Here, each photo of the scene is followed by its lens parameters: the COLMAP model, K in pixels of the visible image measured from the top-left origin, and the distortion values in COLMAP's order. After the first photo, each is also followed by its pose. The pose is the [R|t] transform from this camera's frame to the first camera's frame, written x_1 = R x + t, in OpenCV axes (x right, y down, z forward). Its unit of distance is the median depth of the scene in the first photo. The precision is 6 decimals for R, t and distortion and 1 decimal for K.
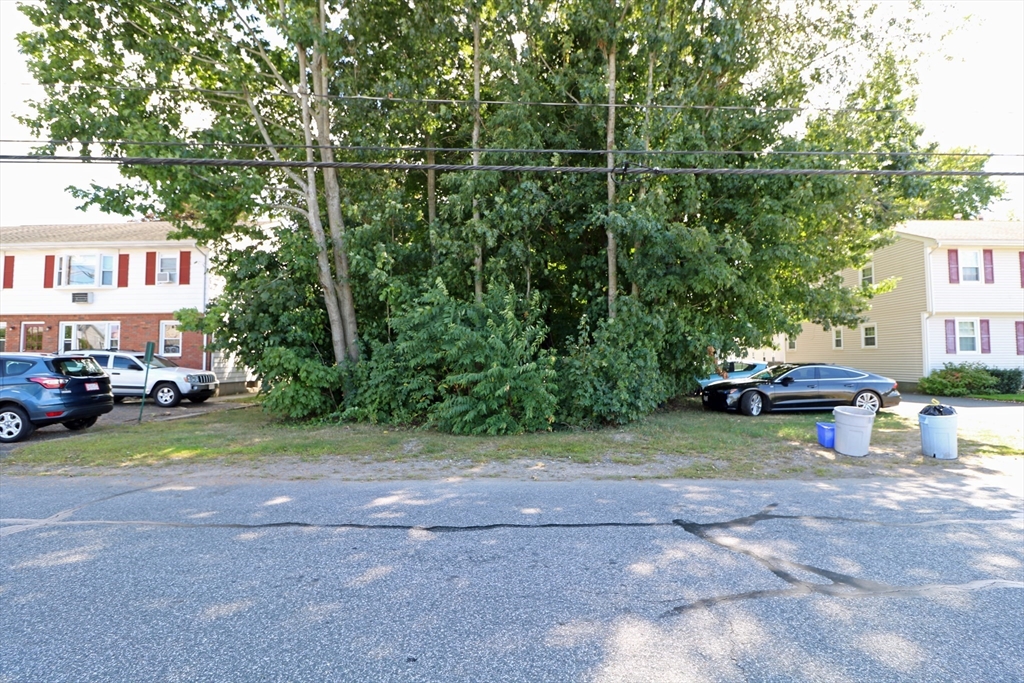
lens RADIAL K [[475.0, 0, 515.8], [0, 475.0, 339.9], [0, 0, 1]] dist [0.000098, -0.010402]
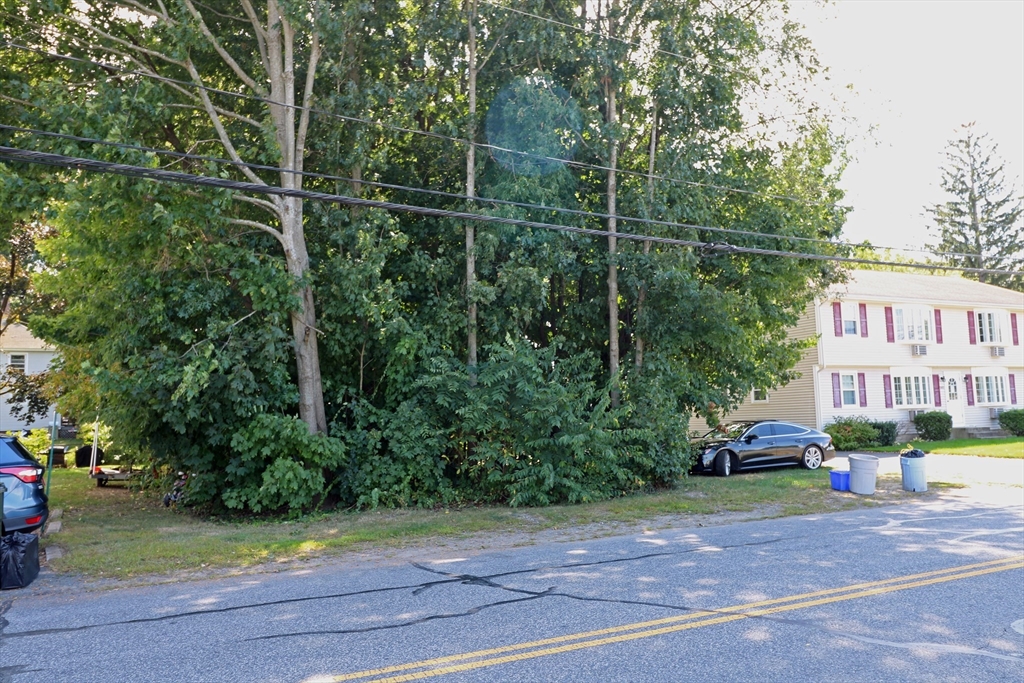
lens RADIAL K [[816.2, 0, 512.0], [0, 816.2, 341.5], [0, 0, 1]] dist [-0.002700, -0.000783]
pose [[0.888154, 0.022169, 0.459012, -0.648193], [0.004842, 0.998329, -0.057584, -0.019295], [-0.459521, 0.053366, 0.886562, -0.282422]]
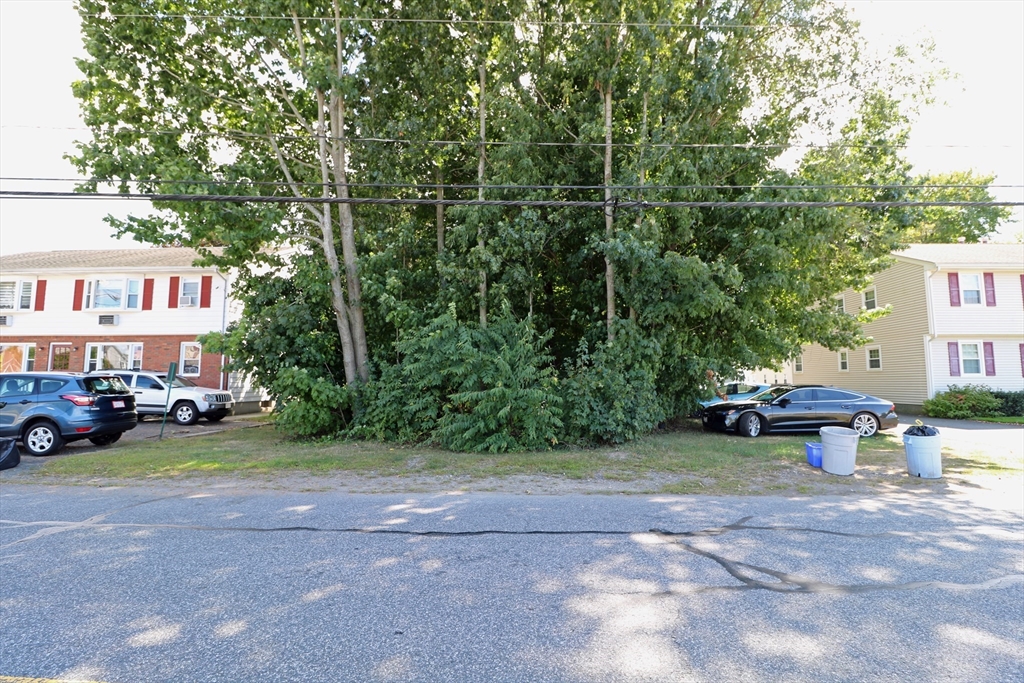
lens RADIAL K [[474.1, 0, 513.5], [0, 474.1, 335.8], [0, 0, 1]] dist [0.000173, -0.010294]
pose [[0.999623, 0.001196, -0.027427, 0.017808], [-0.002664, 0.998561, -0.053553, -0.000370], [0.027323, 0.053606, 0.998188, -0.038301]]
